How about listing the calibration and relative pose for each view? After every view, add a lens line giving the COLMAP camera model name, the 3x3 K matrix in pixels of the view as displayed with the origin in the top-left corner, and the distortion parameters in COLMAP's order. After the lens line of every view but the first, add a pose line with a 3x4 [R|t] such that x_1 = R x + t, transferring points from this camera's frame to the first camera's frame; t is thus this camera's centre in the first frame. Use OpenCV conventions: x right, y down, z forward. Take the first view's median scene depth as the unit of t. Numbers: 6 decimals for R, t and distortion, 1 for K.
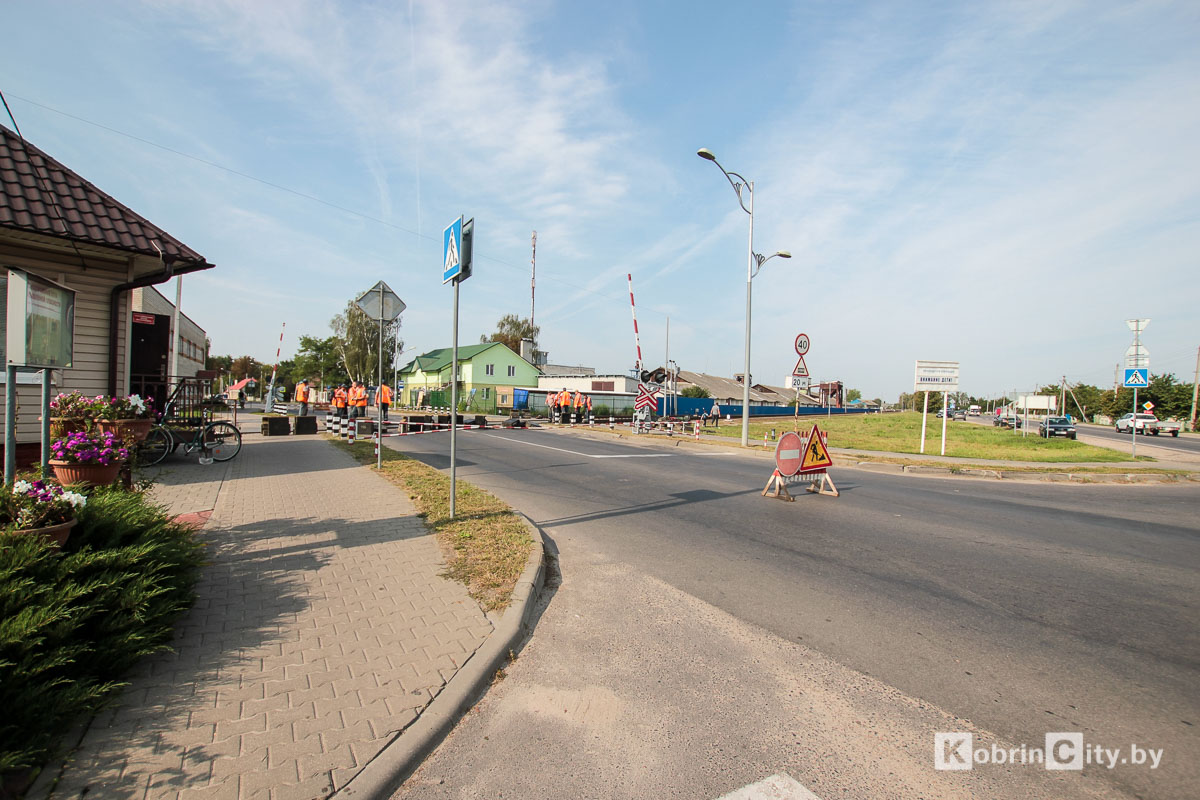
lens RADIAL K [[554.1, 0, 591.3], [0, 554.1, 404.0], [0, 0, 1]] dist [-0.031726, 0.001515]
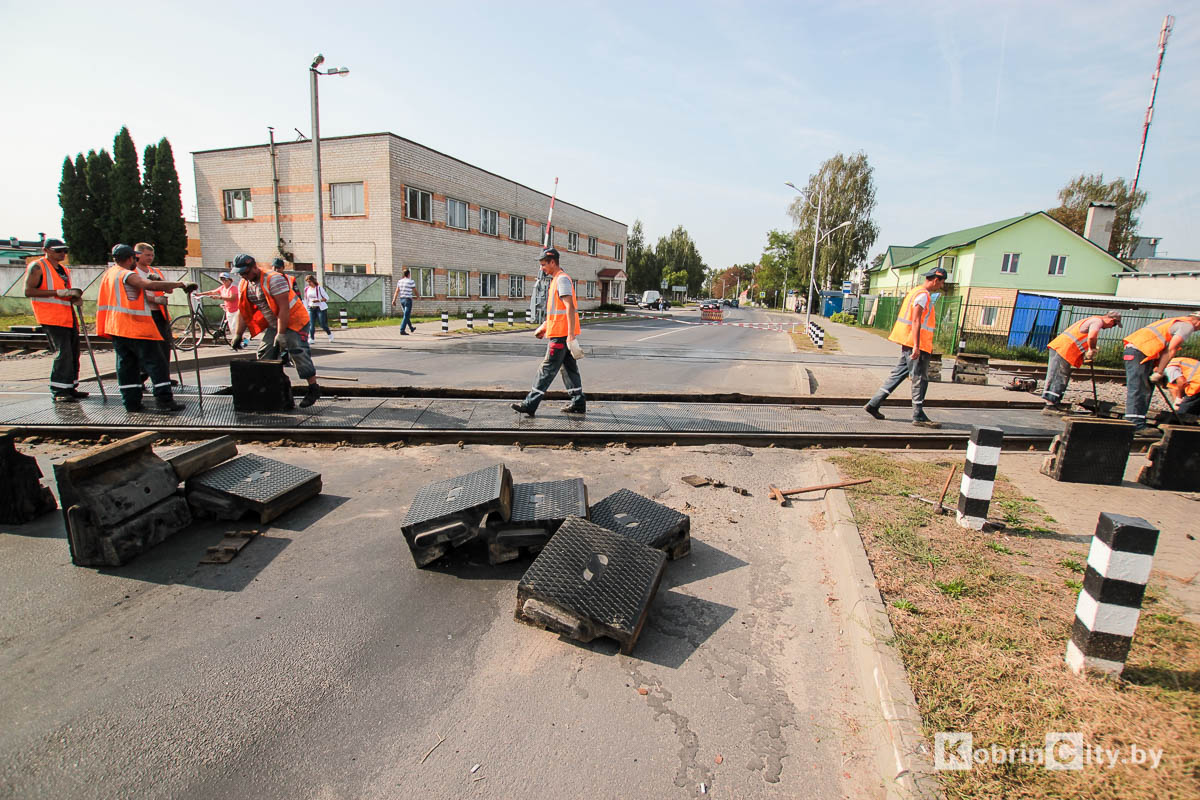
lens RADIAL K [[554.1, 0, 597.4], [0, 554.1, 403.2], [0, 0, 1]] dist [-0.031726, 0.001515]
pose [[0.637665, 0.159166, -0.753691, -0.007600], [-0.033558, 0.983231, 0.179249, -0.004950], [0.769583, -0.089009, 0.632313, 0.268751]]
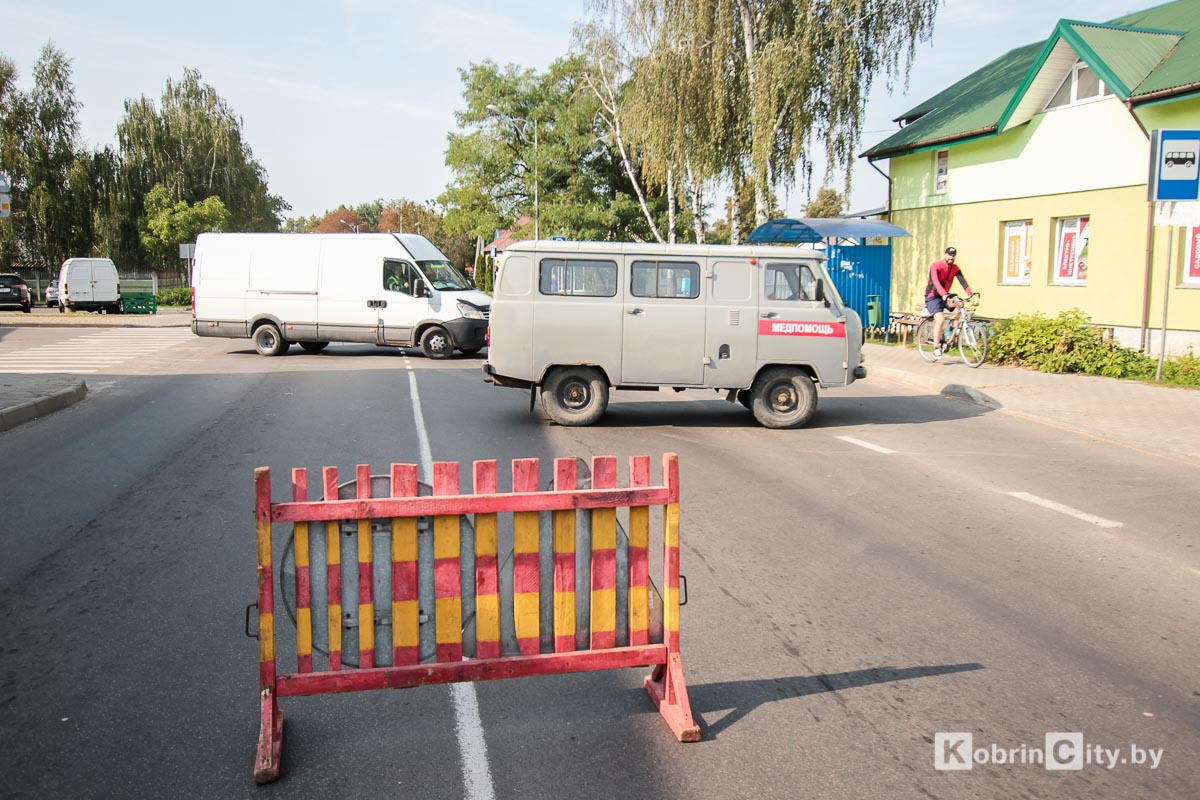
lens RADIAL K [[1049.7, 0, 596.5], [0, 1049.7, 394.6], [0, 0, 1]] dist [-0.013334, 0.022092]
pose [[0.919440, 0.026416, -0.392342, -0.304367], [0.014267, 0.994843, 0.100416, -0.009819], [0.392971, -0.097924, 0.914322, 0.626819]]
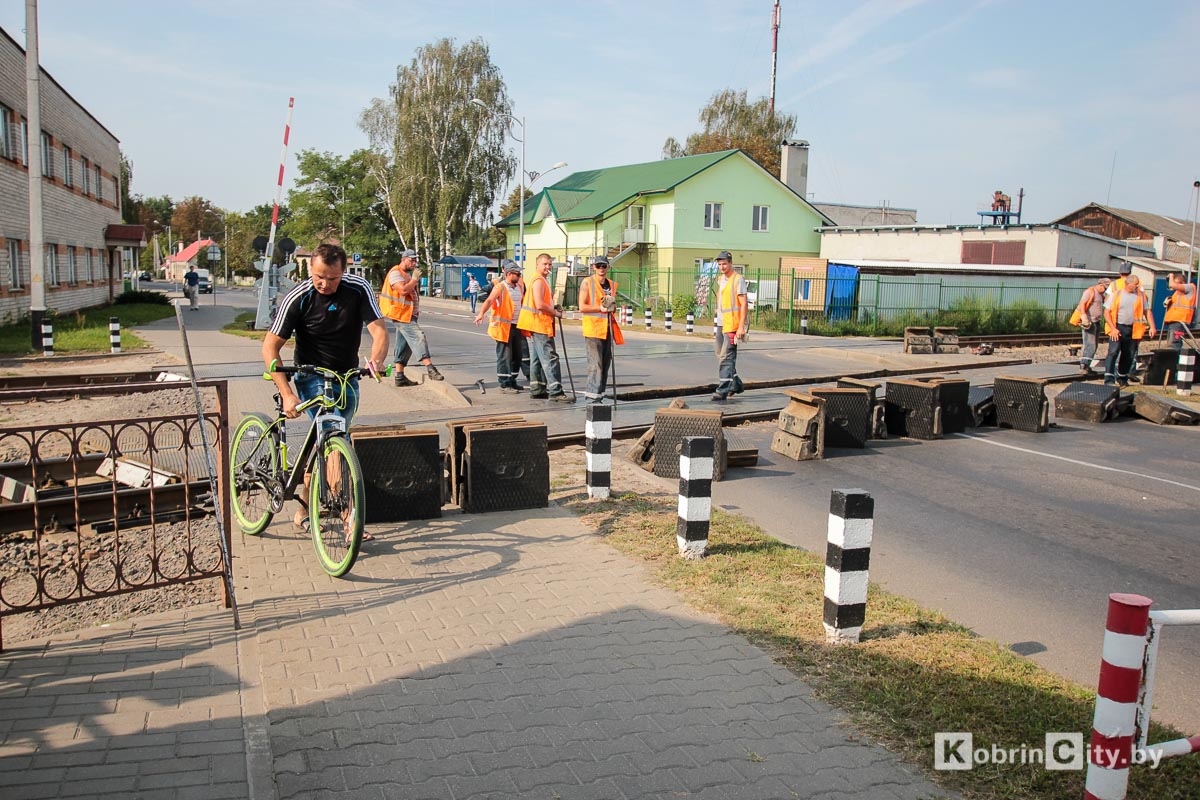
lens RADIAL K [[1094.2, 0, 569.5], [0, 1094.2, 423.3], [0, 0, 1]] dist [-0.000587, 0.000000]
pose [[0.971700, 0.029747, -0.234337, -0.078288], [-0.000360, 0.992224, 0.124462, -0.006749], [0.236217, -0.120856, 0.964155, 0.117278]]
